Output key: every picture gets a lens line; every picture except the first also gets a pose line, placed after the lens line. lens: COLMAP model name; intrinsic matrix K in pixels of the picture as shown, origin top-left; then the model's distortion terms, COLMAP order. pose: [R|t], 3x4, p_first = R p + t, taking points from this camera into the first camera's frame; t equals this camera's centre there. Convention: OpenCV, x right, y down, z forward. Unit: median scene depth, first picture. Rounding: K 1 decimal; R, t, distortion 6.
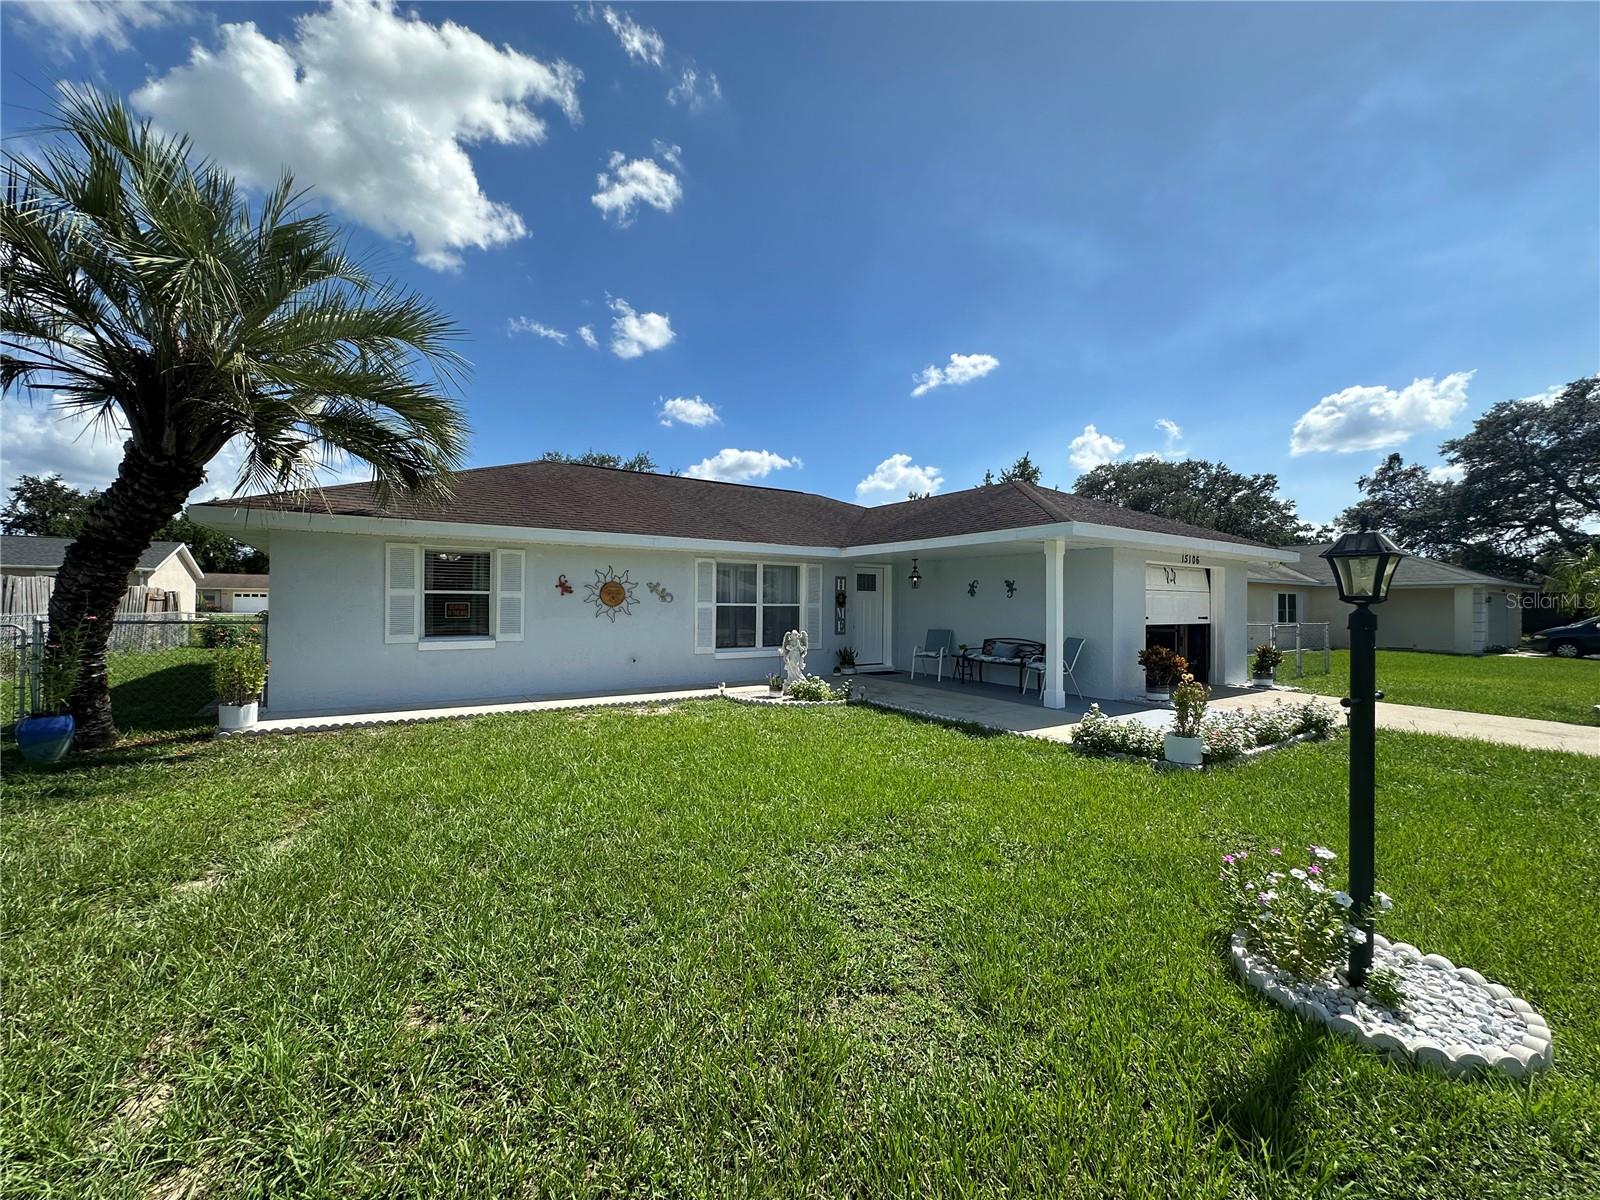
lens RADIAL K [[637.5, 0, 813.6], [0, 637.5, 603.3], [0, 0, 1]] dist [-0.002638, 0.000759]
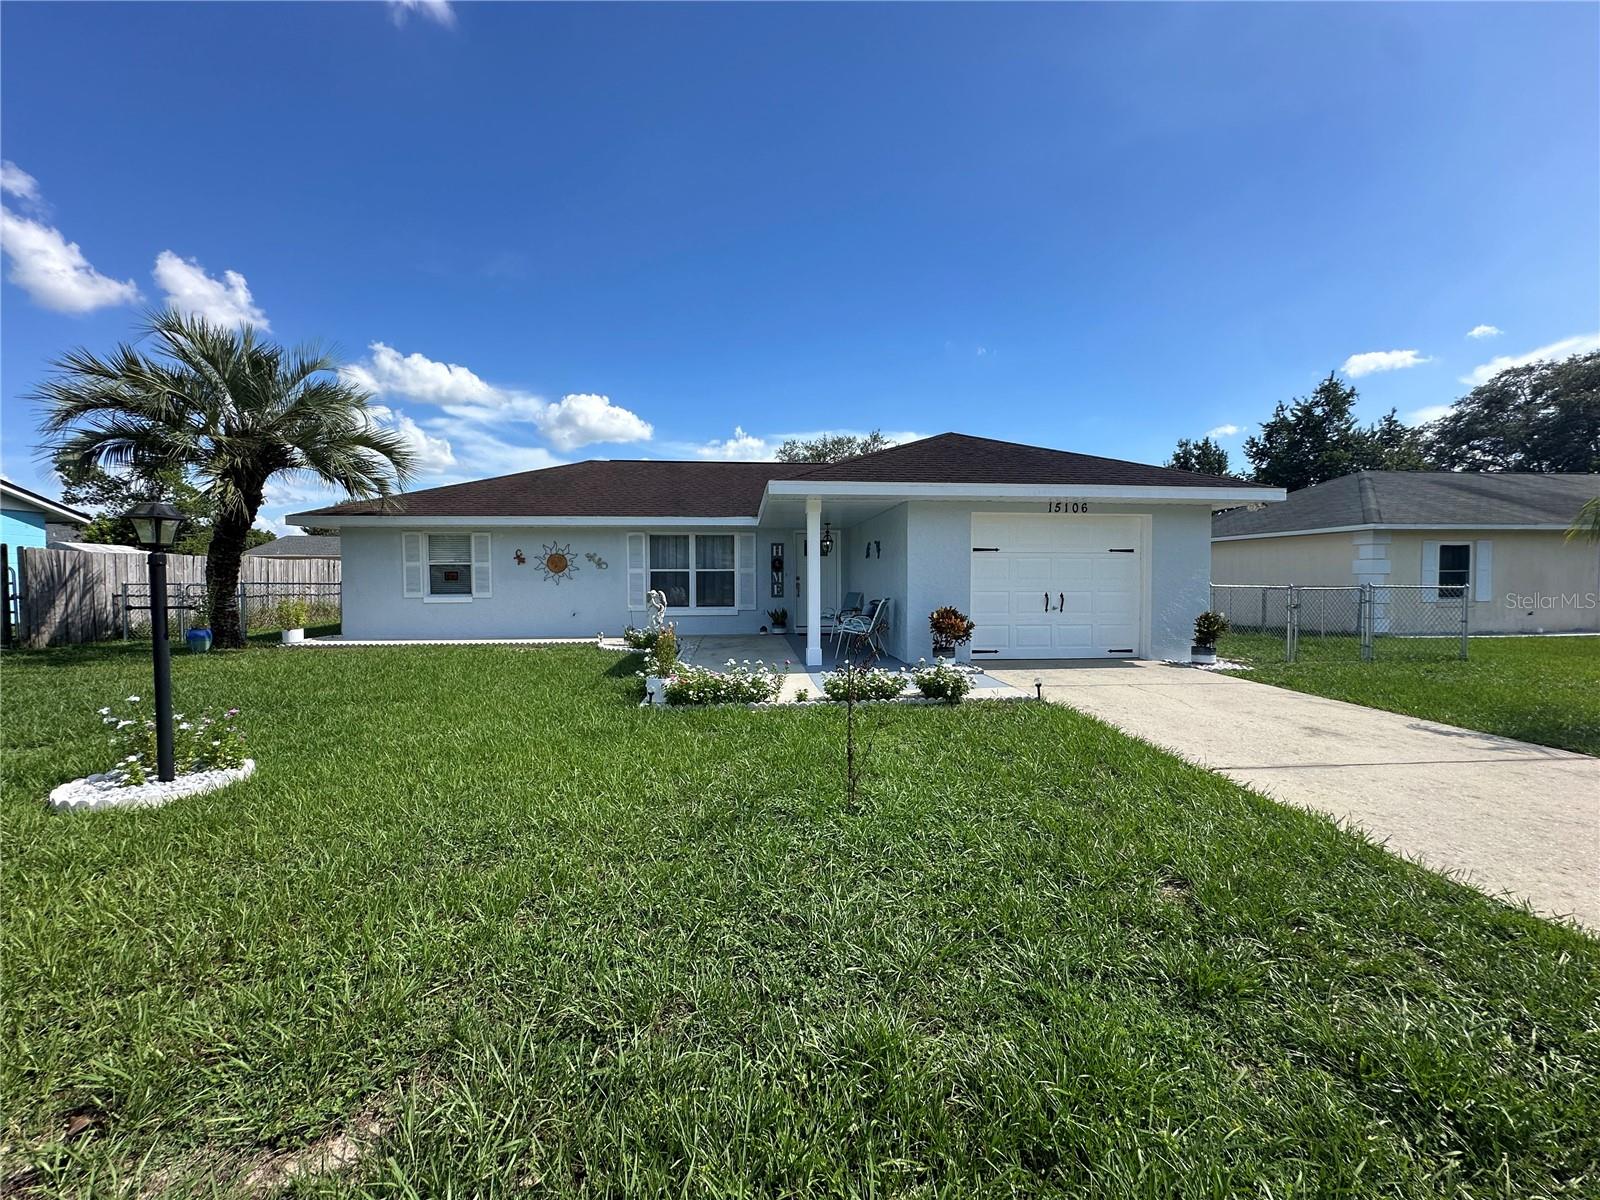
lens RADIAL K [[637.5, 0, 808.8], [0, 637.5, 620.7], [0, 0, 1]] dist [-0.002638, 0.000759]
pose [[0.874422, 0.020653, -0.484726, 0.764974], [0.010539, 0.998049, 0.061535, 0.028003], [0.485051, -0.058917, 0.872499, 0.102539]]
